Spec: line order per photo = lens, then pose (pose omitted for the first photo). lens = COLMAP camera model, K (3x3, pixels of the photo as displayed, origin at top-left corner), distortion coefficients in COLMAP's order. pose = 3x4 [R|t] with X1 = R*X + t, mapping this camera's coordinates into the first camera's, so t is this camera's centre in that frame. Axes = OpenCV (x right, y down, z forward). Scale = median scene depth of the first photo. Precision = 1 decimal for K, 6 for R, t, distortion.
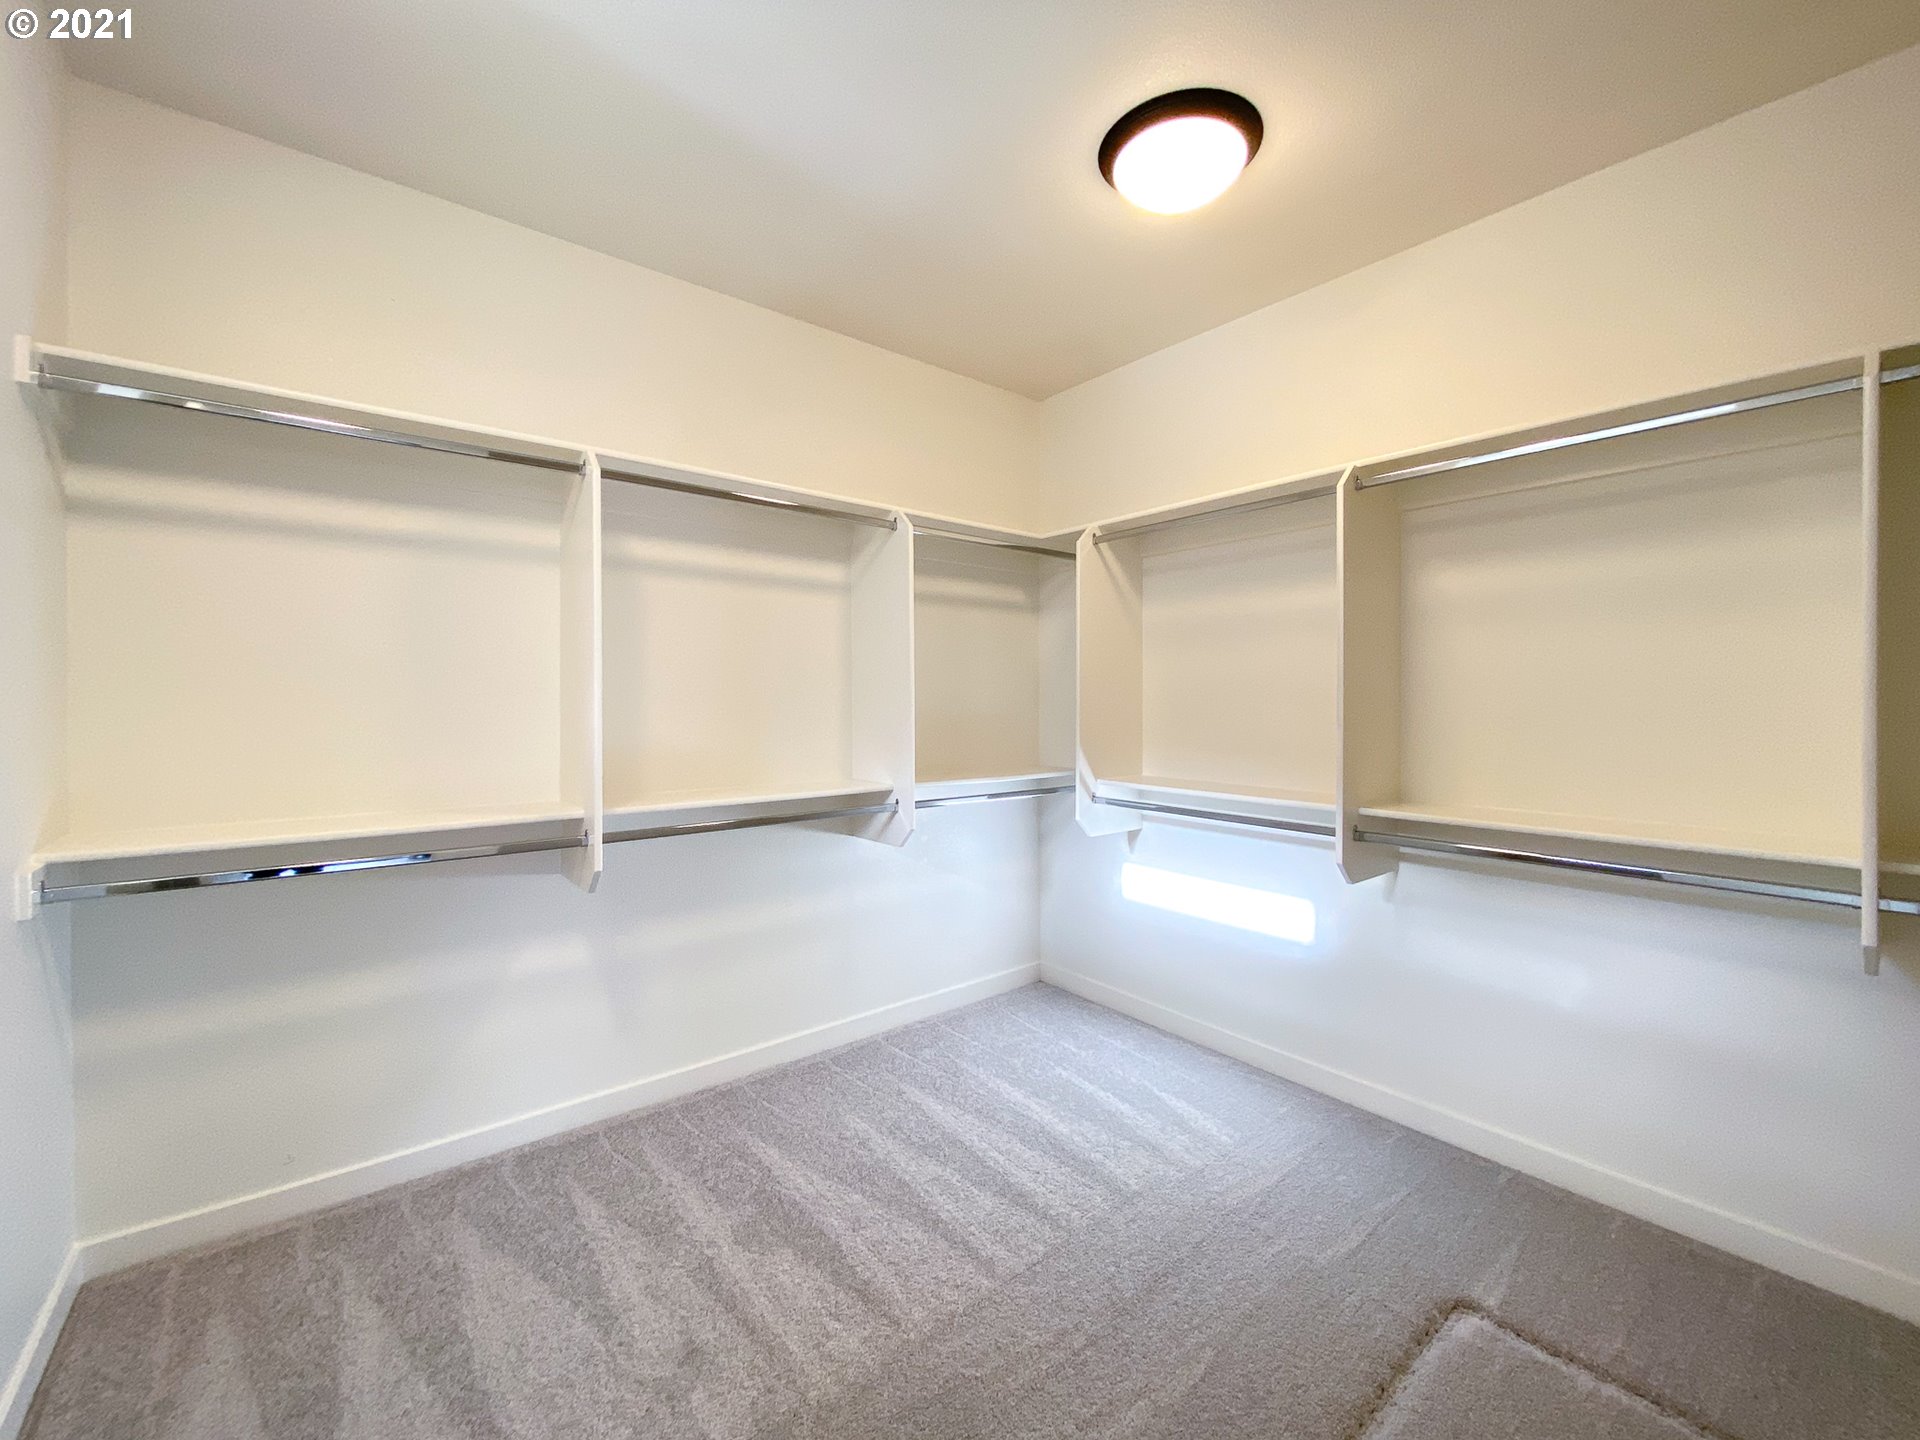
lens RADIAL K [[800.1, 0, 966.8], [0, 800.1, 706.6], [0, 0, 1]] dist [0.001325, -0.000874]
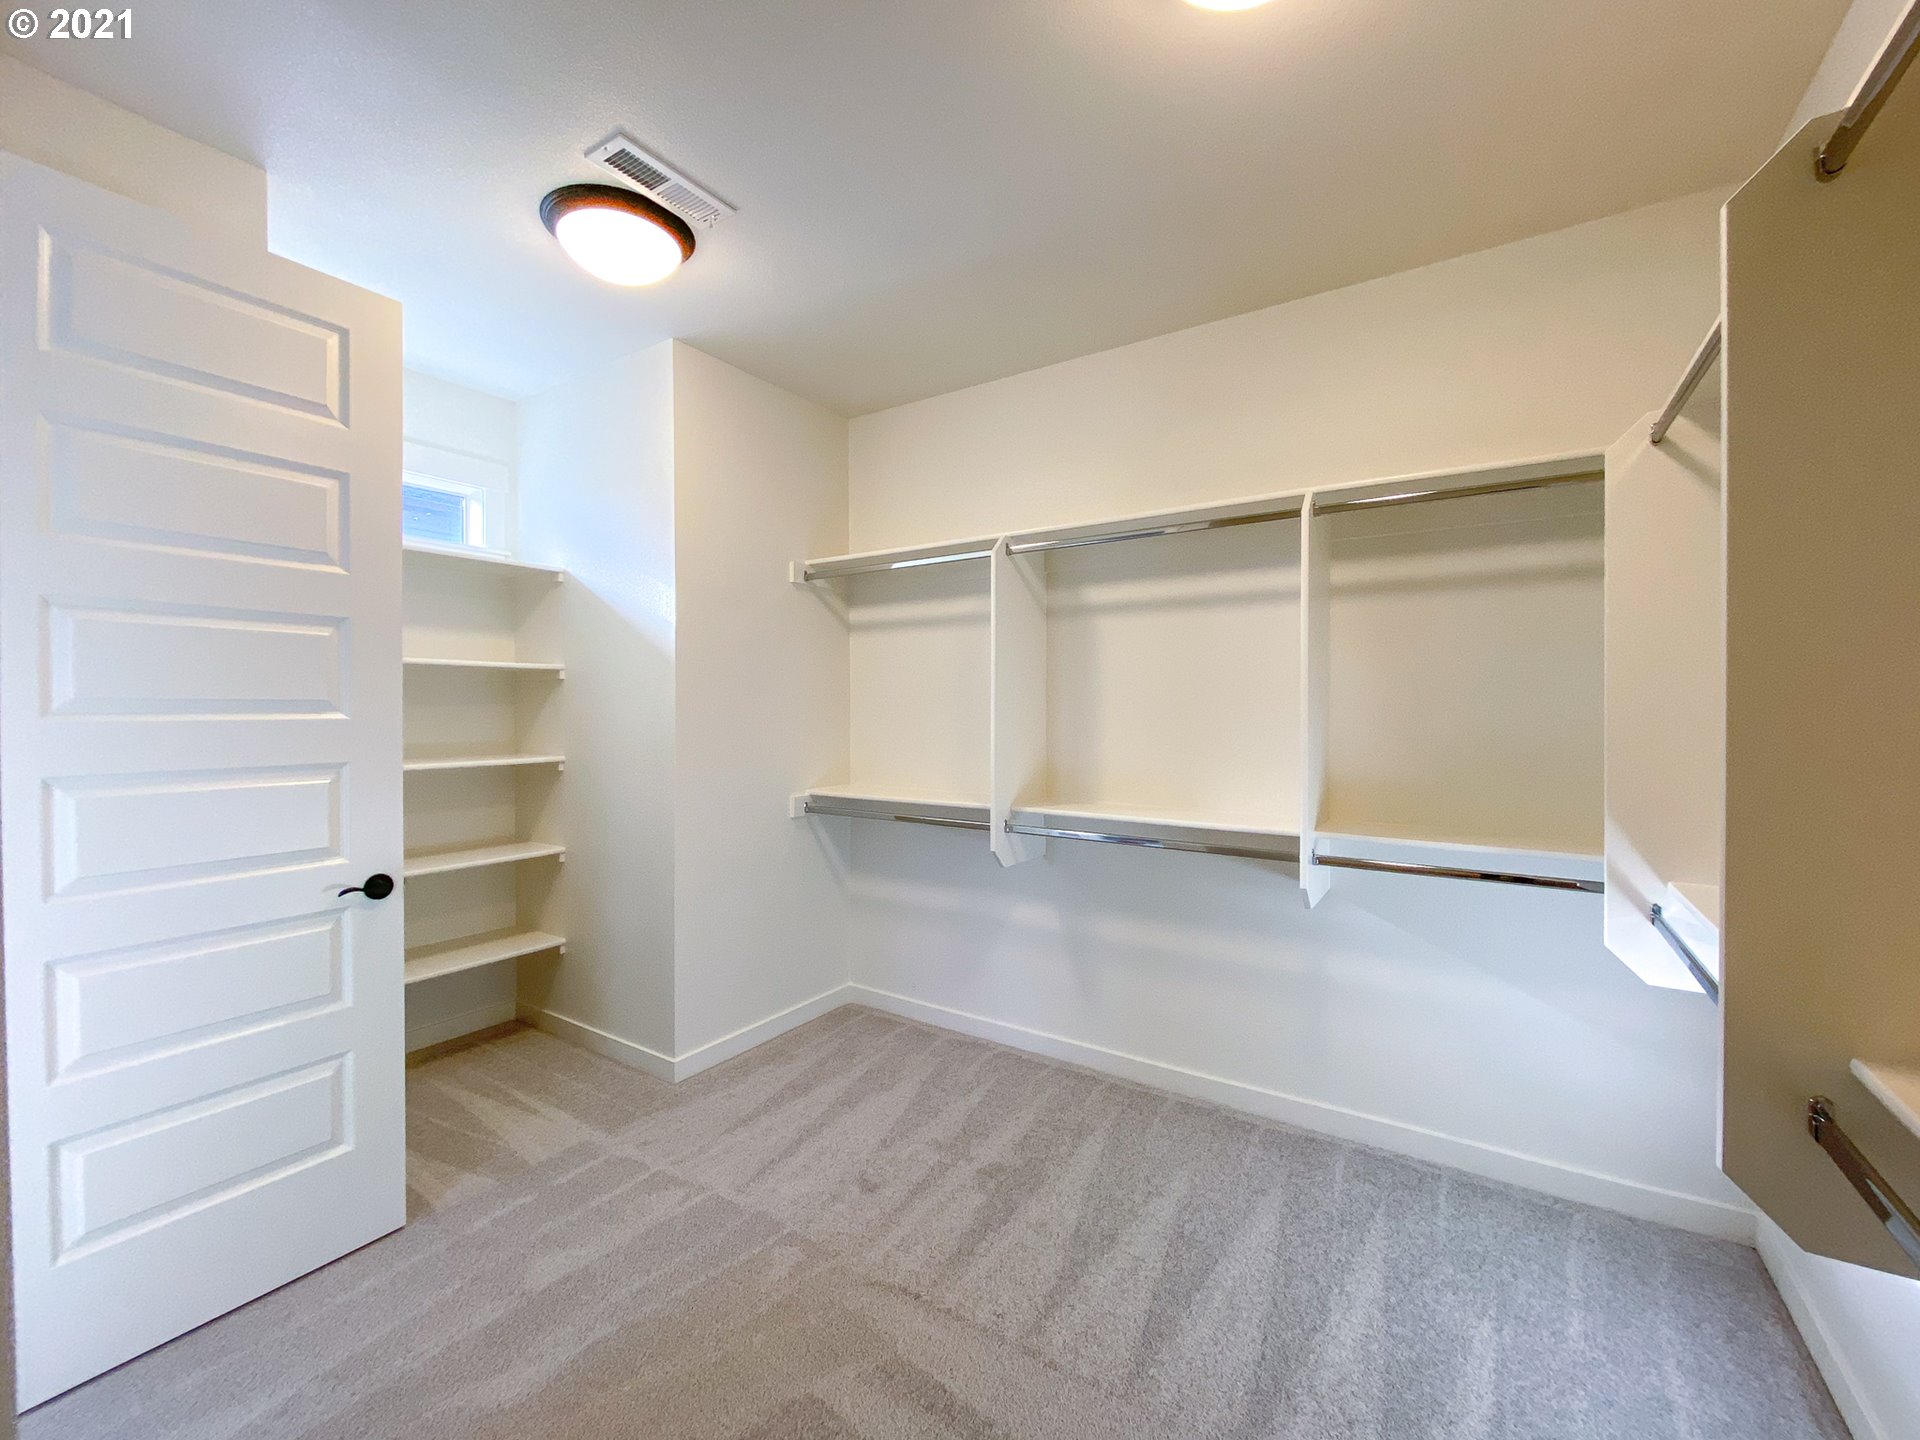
lens RADIAL K [[800.1, 0, 966.8], [0, 800.1, 706.6], [0, 0, 1]] dist [0.001325, -0.000874]
pose [[0.302477, 0.000754, -0.953156, 0.765642], [-0.019939, 0.999786, -0.005536, -0.025264], [0.952948, 0.020680, 0.302428, 0.530662]]
